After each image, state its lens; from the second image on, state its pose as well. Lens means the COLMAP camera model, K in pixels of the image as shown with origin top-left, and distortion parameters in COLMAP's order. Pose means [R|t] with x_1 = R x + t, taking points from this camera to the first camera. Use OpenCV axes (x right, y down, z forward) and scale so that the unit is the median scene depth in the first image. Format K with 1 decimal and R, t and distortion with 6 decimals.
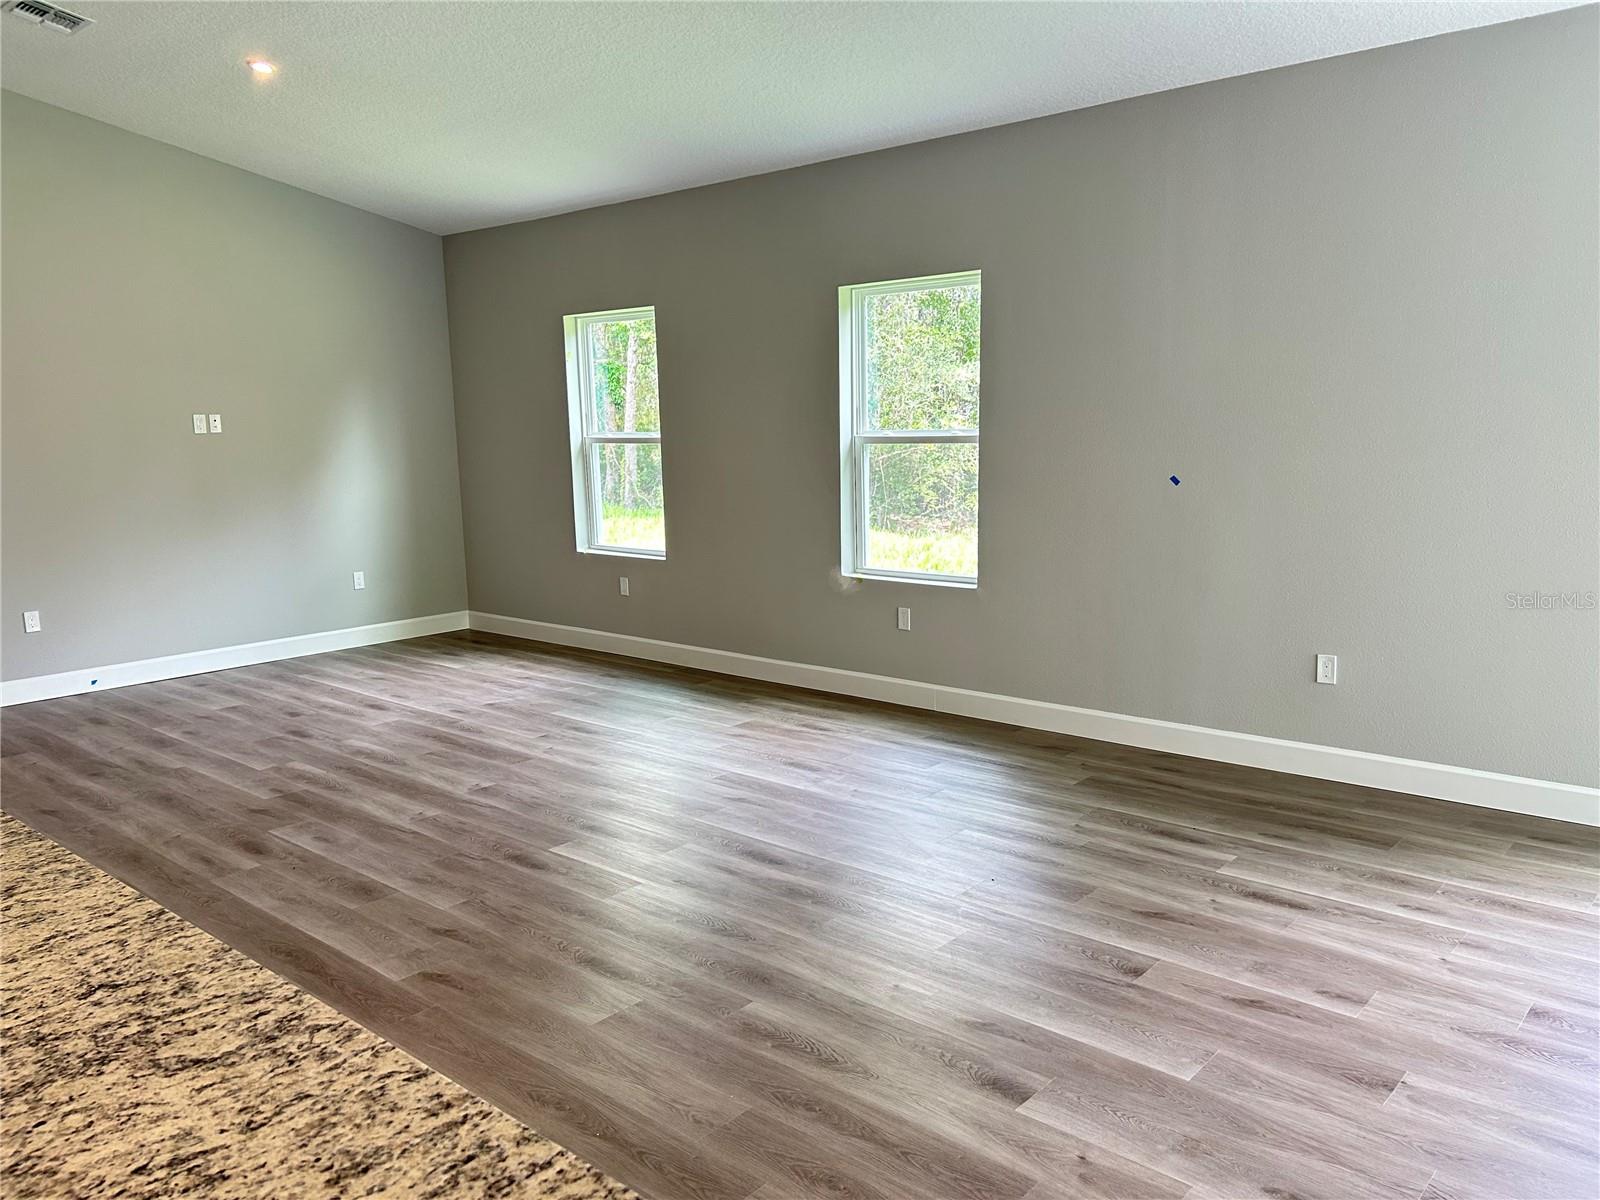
lens RADIAL K [[1223.8, 0, 779.5], [0, 1223.8, 597.7], [0, 0, 1]] dist [0.077057, -0.083062]
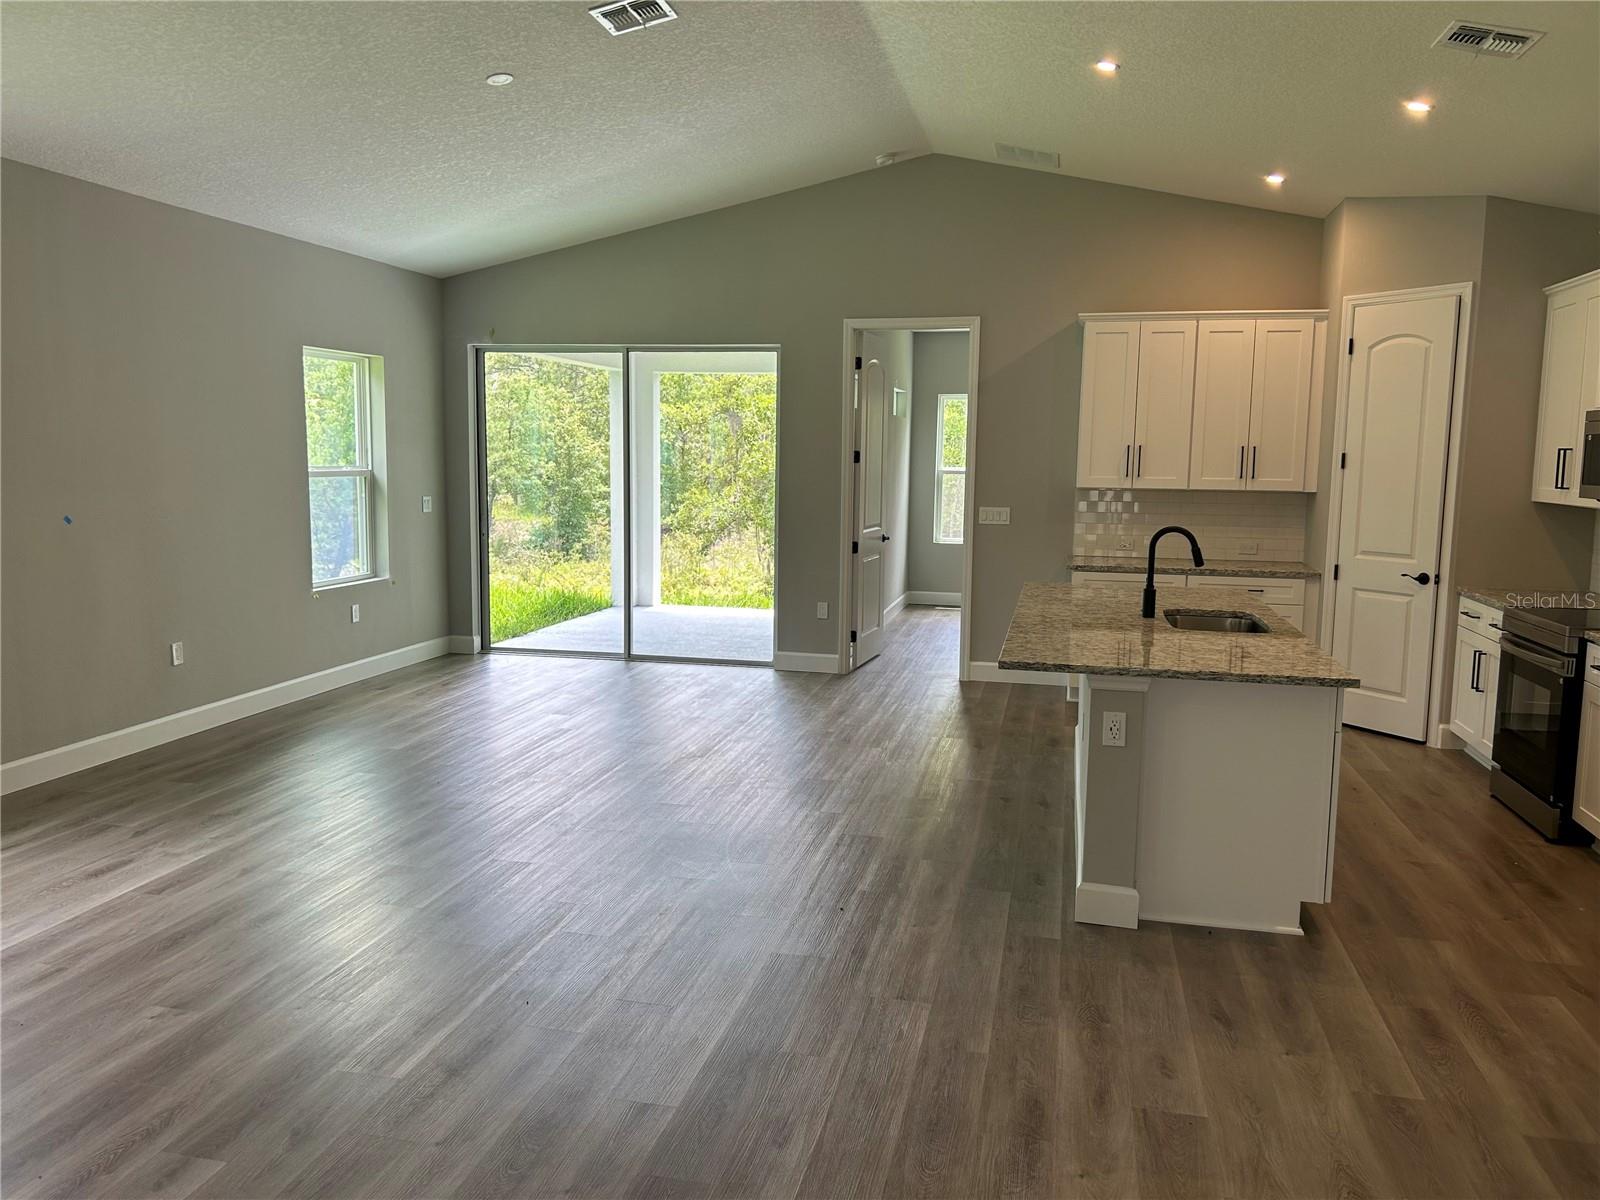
lens RADIAL K [[1223.8, 0, 779.5], [0, 1223.8, 597.7], [0, 0, 1]] dist [0.077057, -0.083062]
pose [[-0.481087, -0.064292, 0.874312, -0.933313], [0.165123, 0.972812, 0.162394, -0.102572], [-0.860982, 0.222495, -0.457391, 0.974027]]
